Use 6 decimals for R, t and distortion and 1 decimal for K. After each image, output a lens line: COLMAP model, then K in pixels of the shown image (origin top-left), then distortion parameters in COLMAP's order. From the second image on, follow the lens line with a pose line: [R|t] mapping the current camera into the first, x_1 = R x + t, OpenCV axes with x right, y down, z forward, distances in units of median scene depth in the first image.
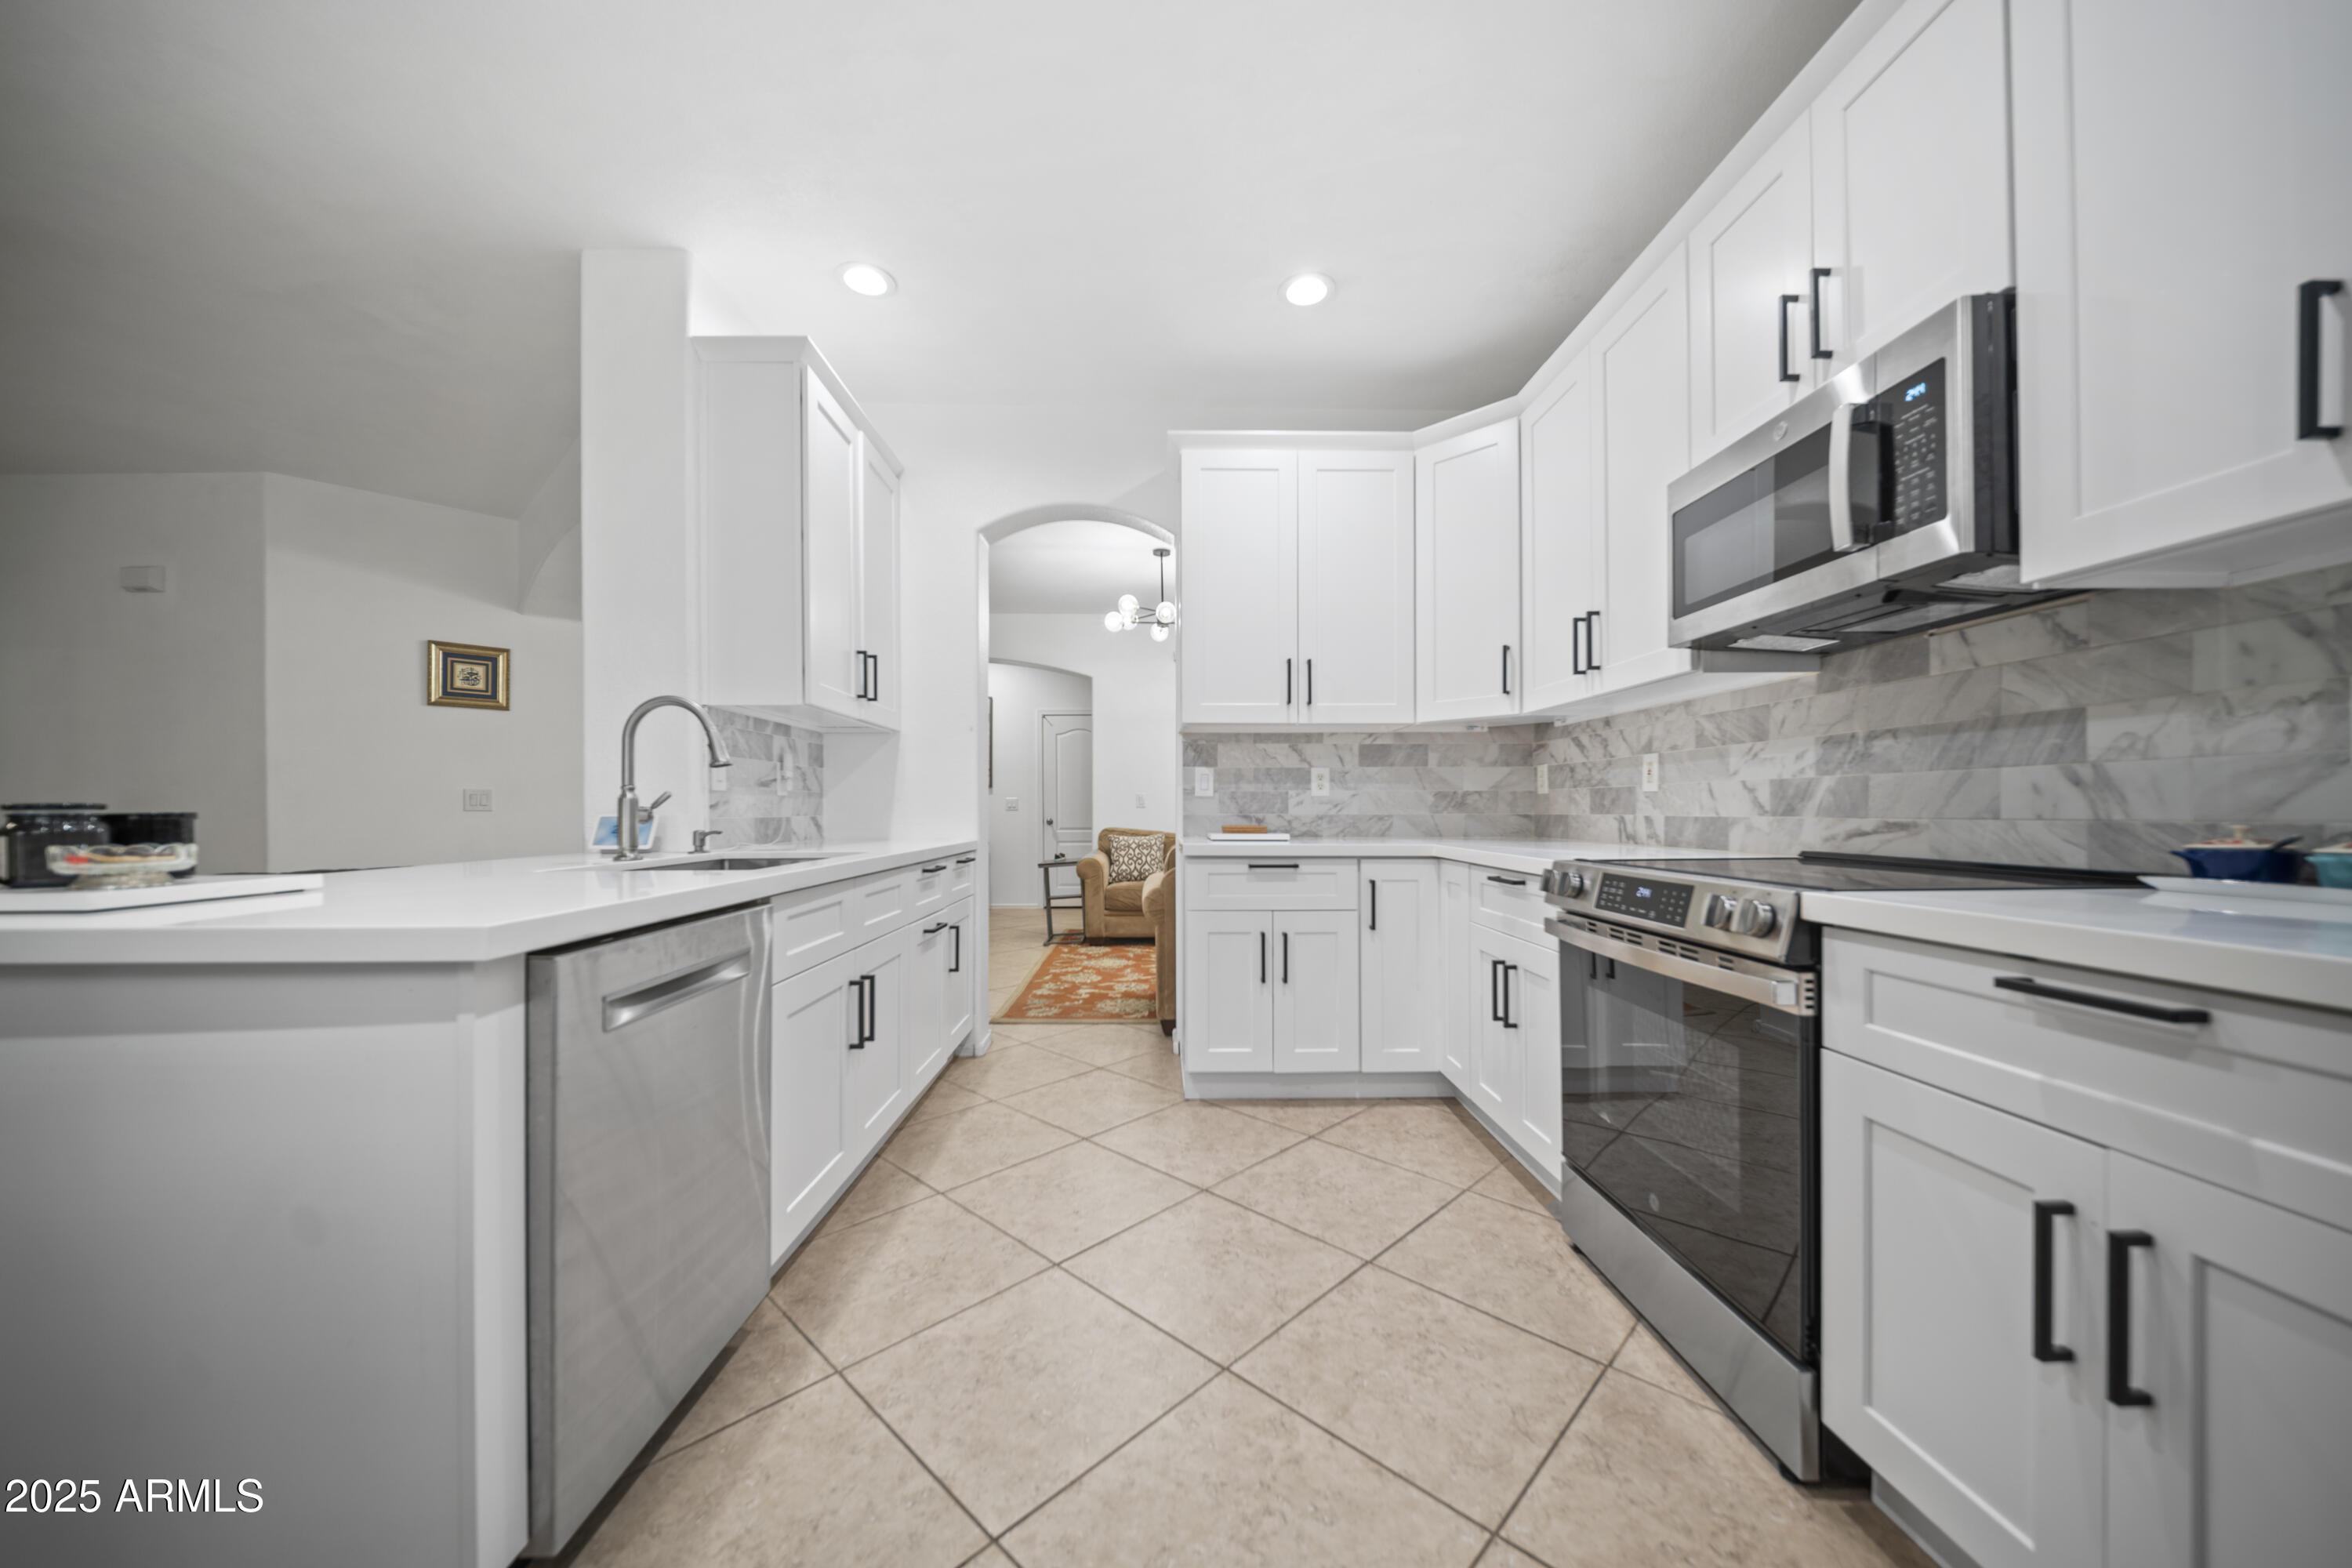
lens RADIAL K [[821.8, 0, 1204.2], [0, 821.8, 812.8], [0, 0, 1]] dist [-0.002502, -0.000750]
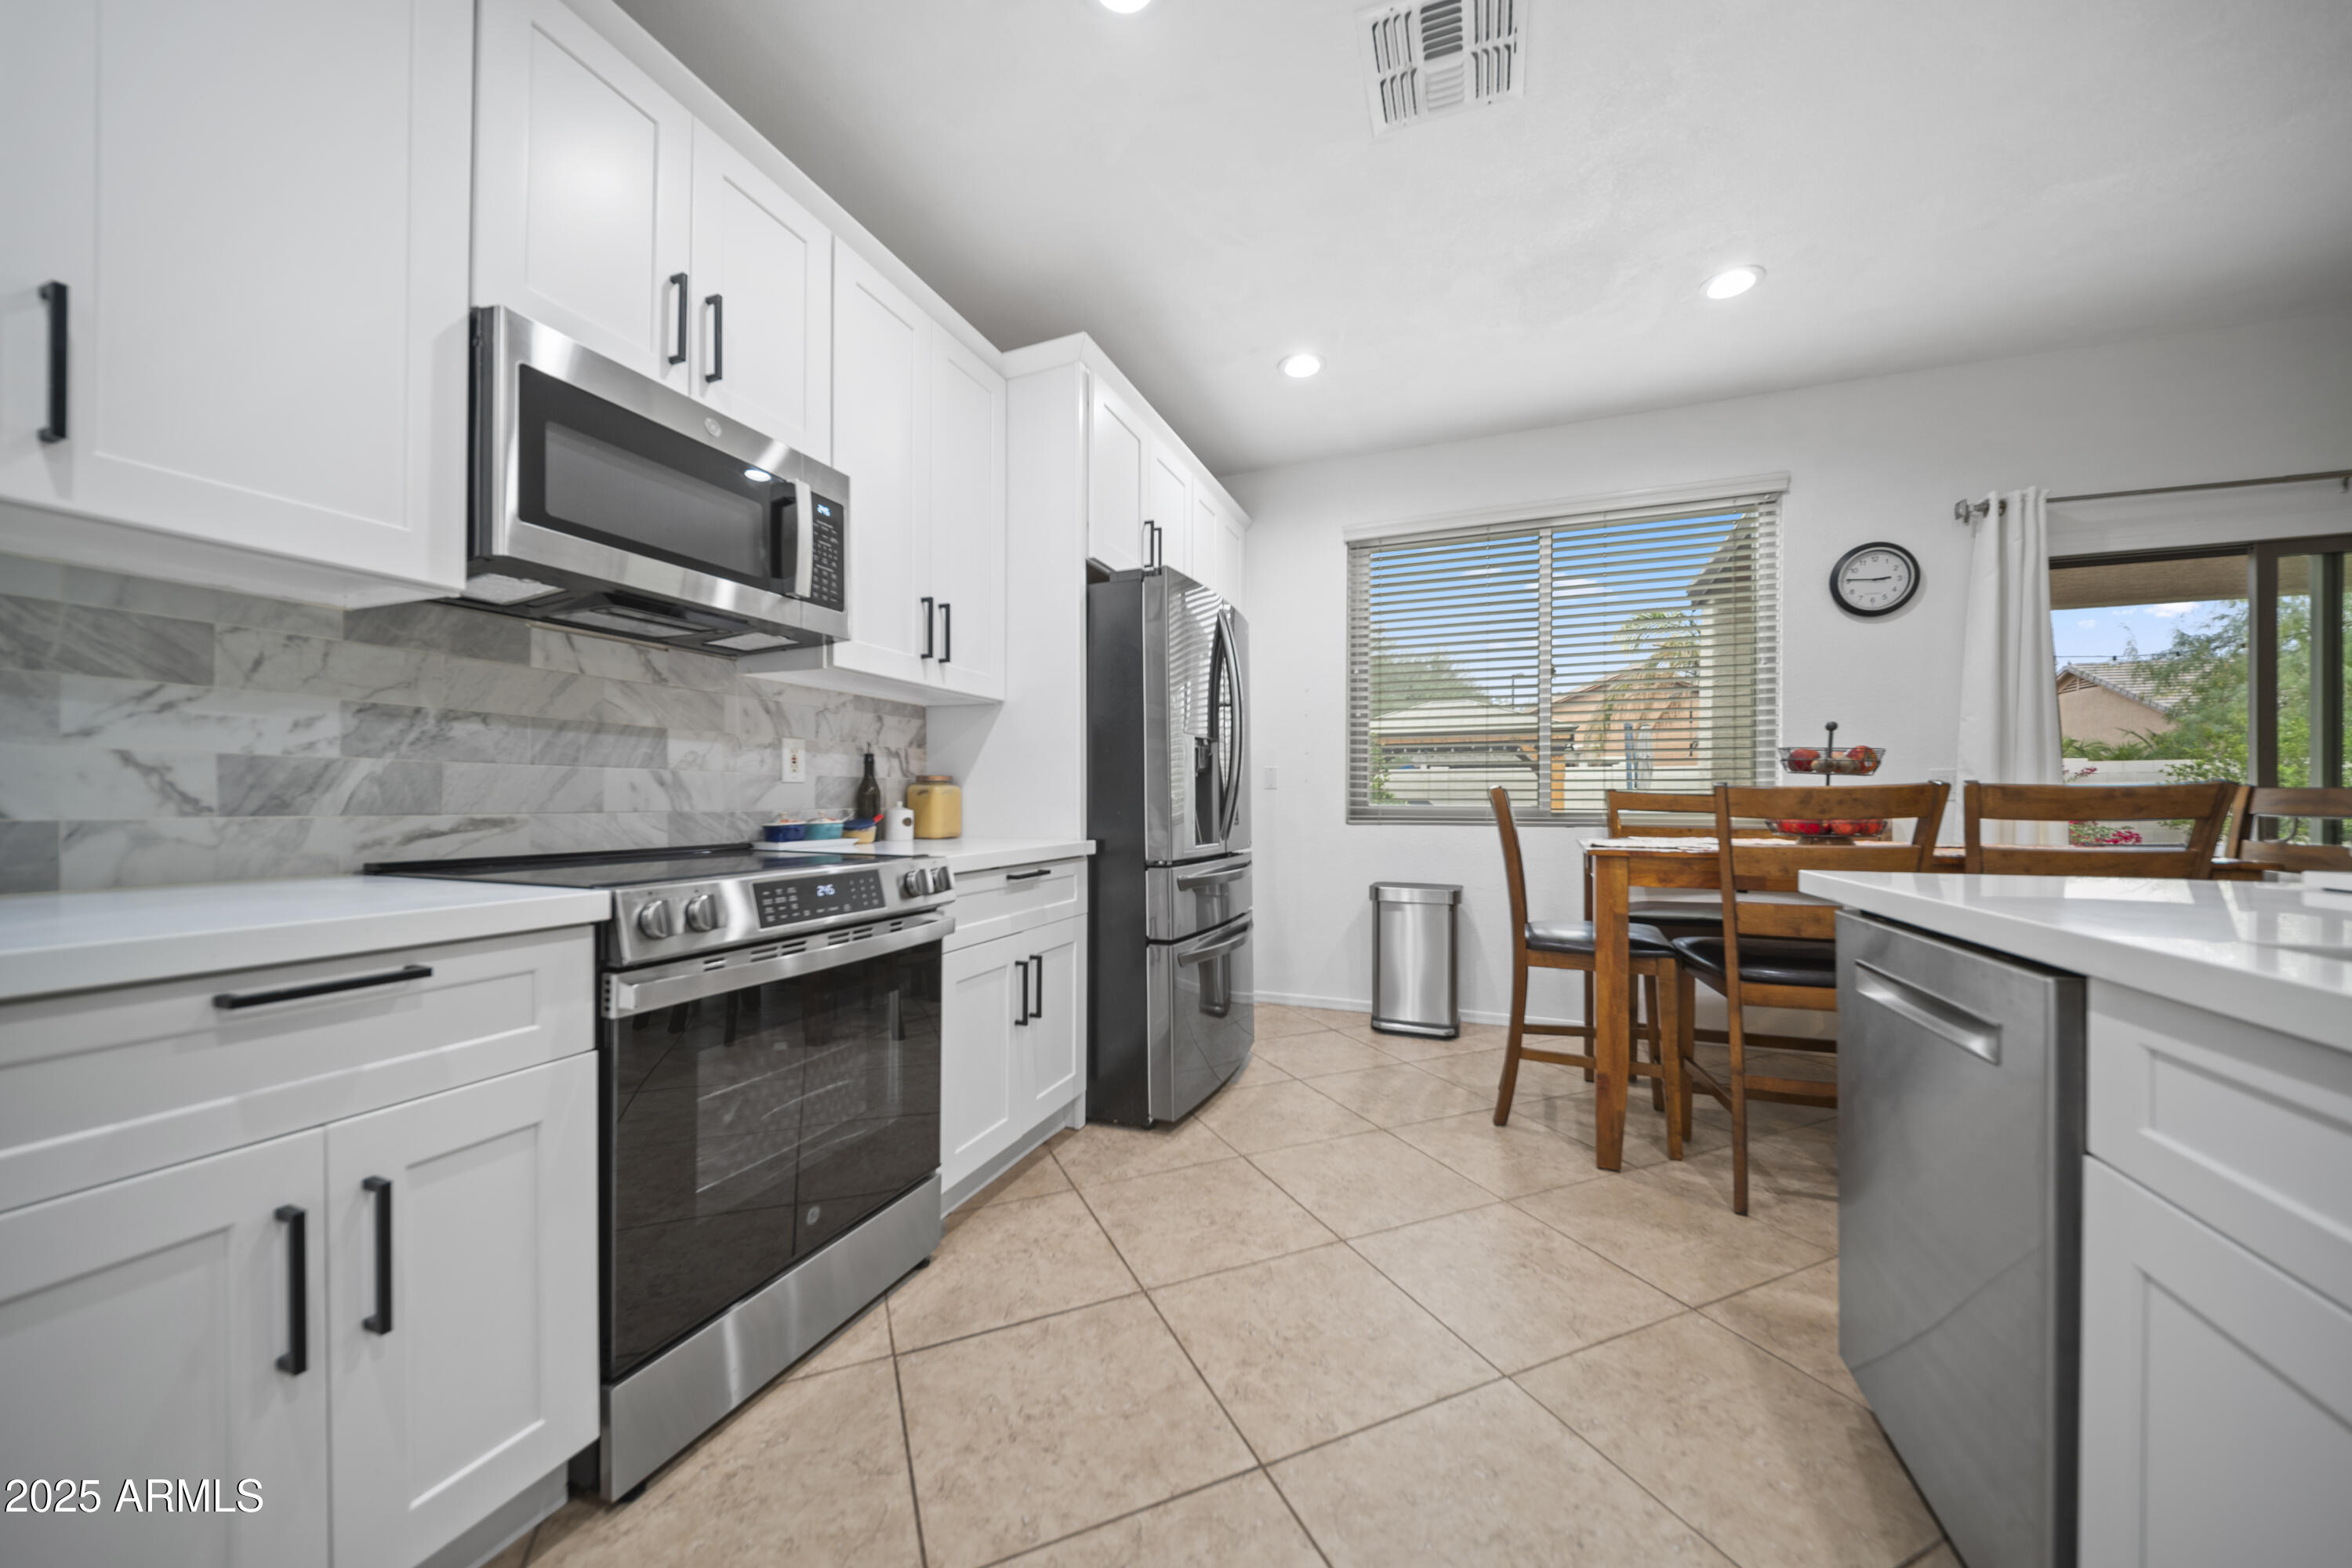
lens RADIAL K [[821.8, 0, 1167.1], [0, 821.8, 800.8], [0, 0, 1]] dist [-0.002502, -0.000750]
pose [[-0.904009, 0.003225, 0.427502, -0.230786], [0.004425, 0.999989, 0.001813, -0.006662], [-0.427491, 0.003531, -0.904013, 1.675312]]
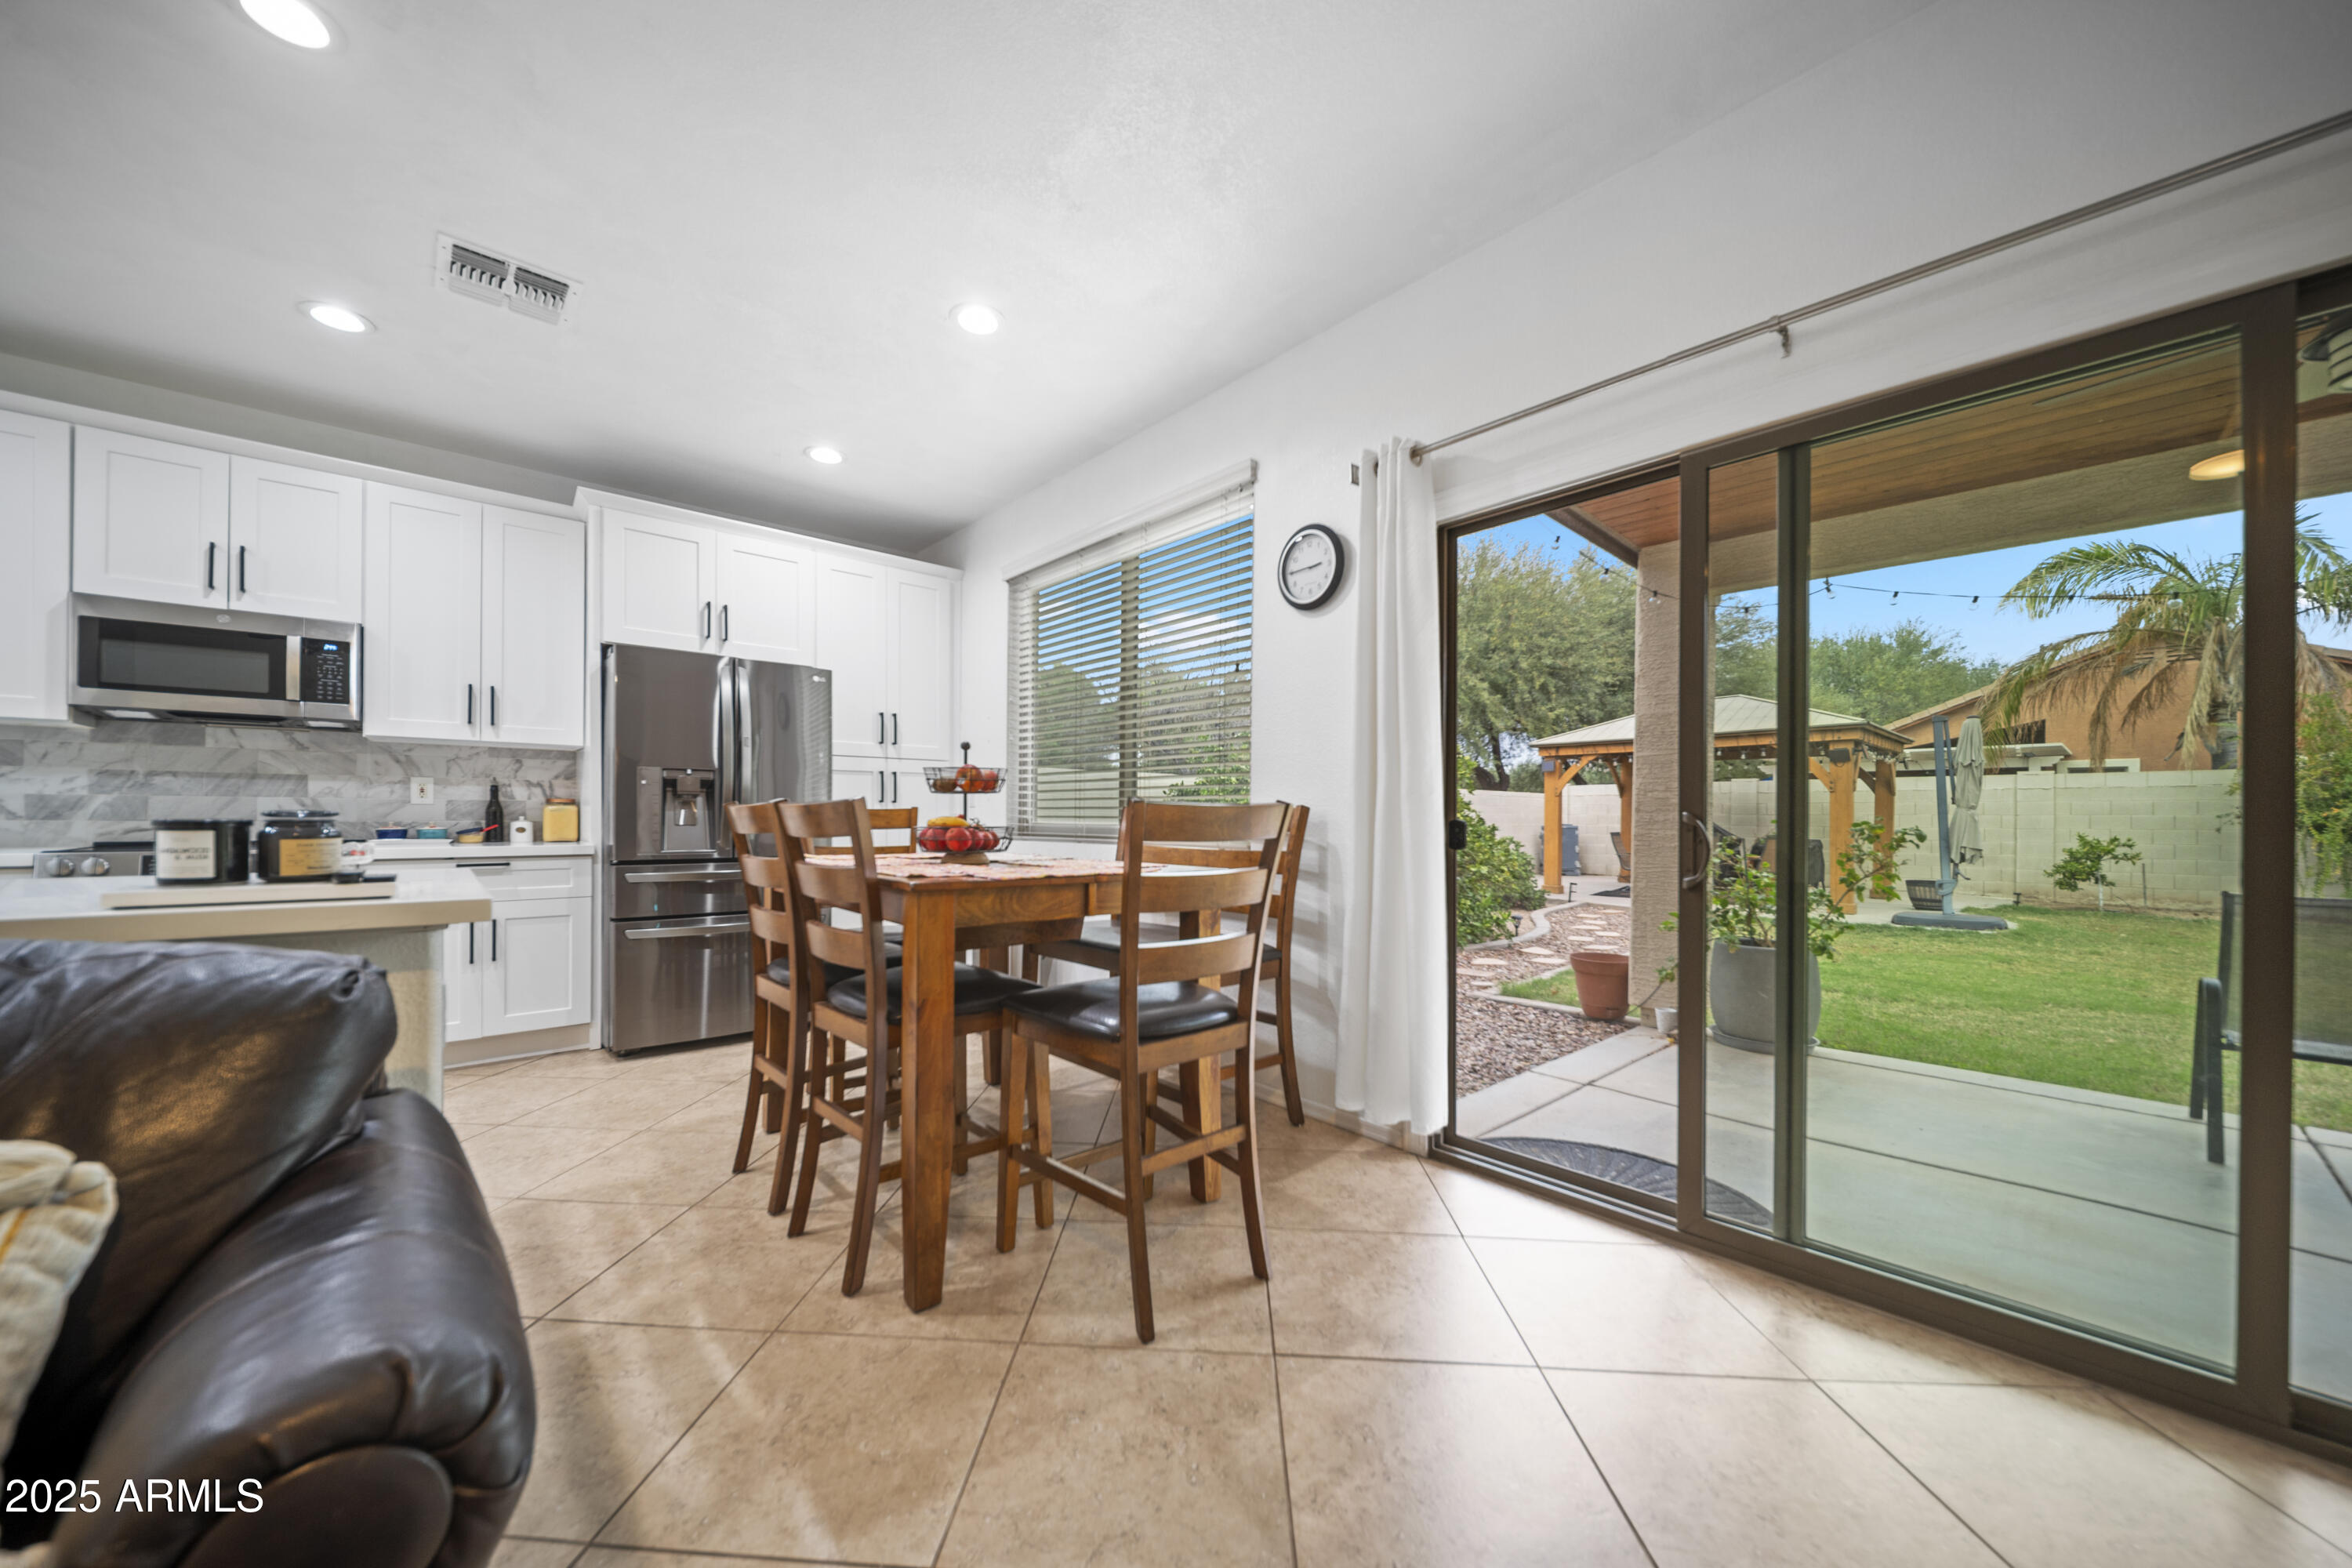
lens RADIAL K [[821.8, 0, 1139.8], [0, 821.8, 812.1], [0, 0, 1]] dist [-0.002502, -0.000750]
pose [[-0.611074, 0.005547, 0.791554, -2.122871], [0.000123, 0.999976, -0.006913, -0.000177], [-0.791573, -0.004127, -0.611060, 0.469418]]
